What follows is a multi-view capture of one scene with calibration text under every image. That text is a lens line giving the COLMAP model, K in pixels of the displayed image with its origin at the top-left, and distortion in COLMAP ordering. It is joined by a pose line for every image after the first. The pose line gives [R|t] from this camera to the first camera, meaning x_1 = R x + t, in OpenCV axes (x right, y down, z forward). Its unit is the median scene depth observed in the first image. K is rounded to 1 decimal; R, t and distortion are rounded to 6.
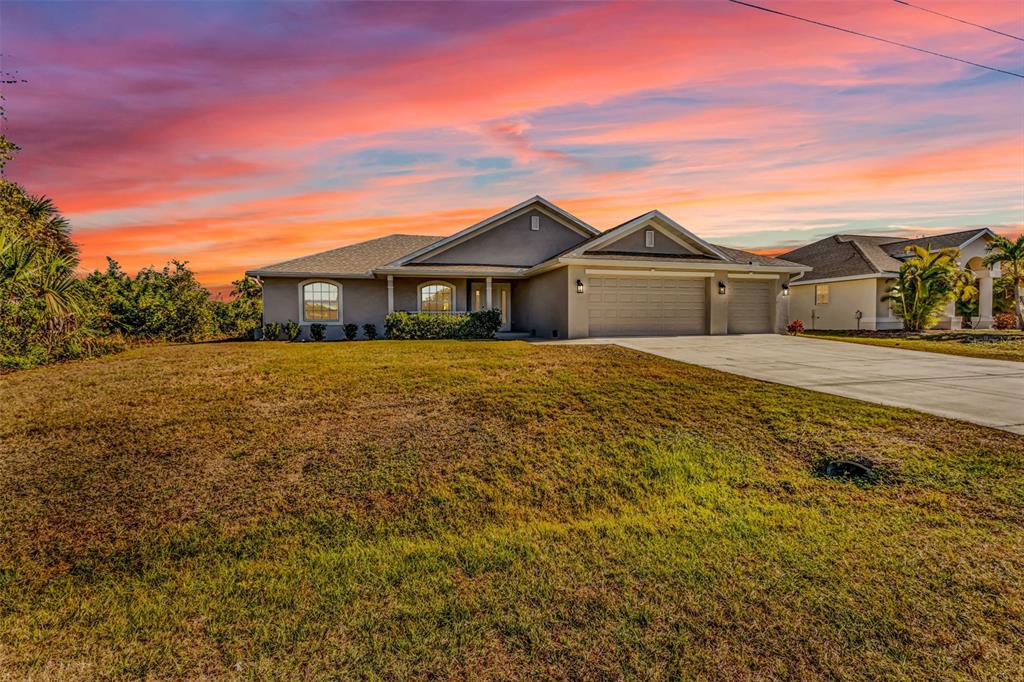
lens RADIAL K [[450.5, 0, 499.6], [0, 450.5, 337.6], [0, 0, 1]] dist [0.004153, 0.000368]
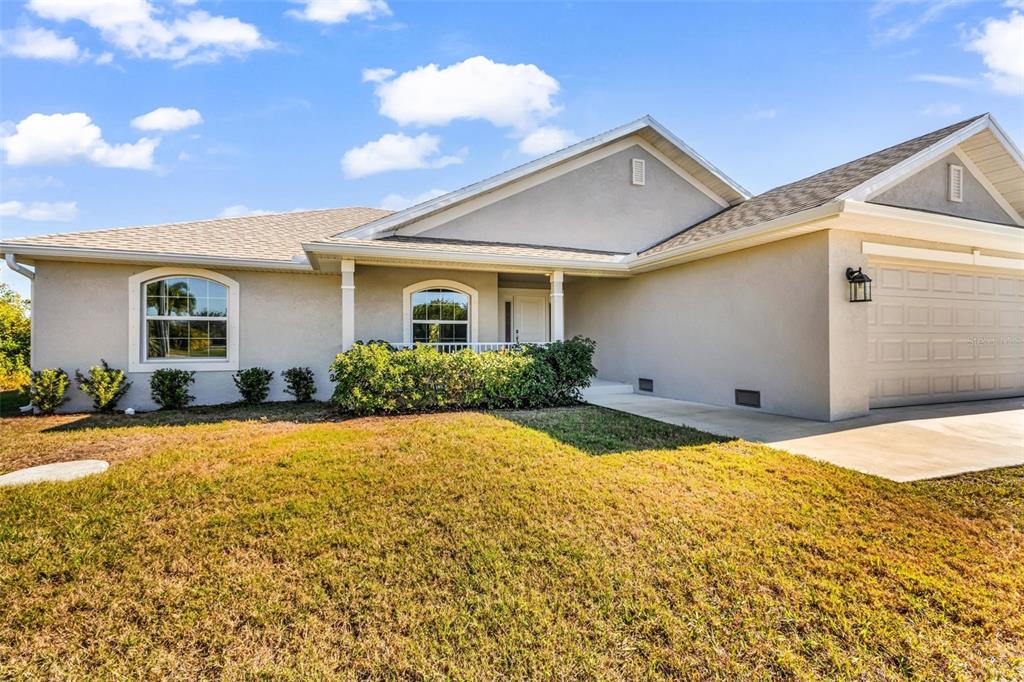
lens RADIAL K [[450.5, 0, 499.6], [0, 450.5, 337.6], [0, 0, 1]] dist [0.004153, 0.000368]
pose [[0.994957, 0.006324, 0.100099, -0.141423], [-0.001550, 0.998861, -0.047699, -0.043028], [-0.100287, 0.047304, 0.993833, 0.561972]]
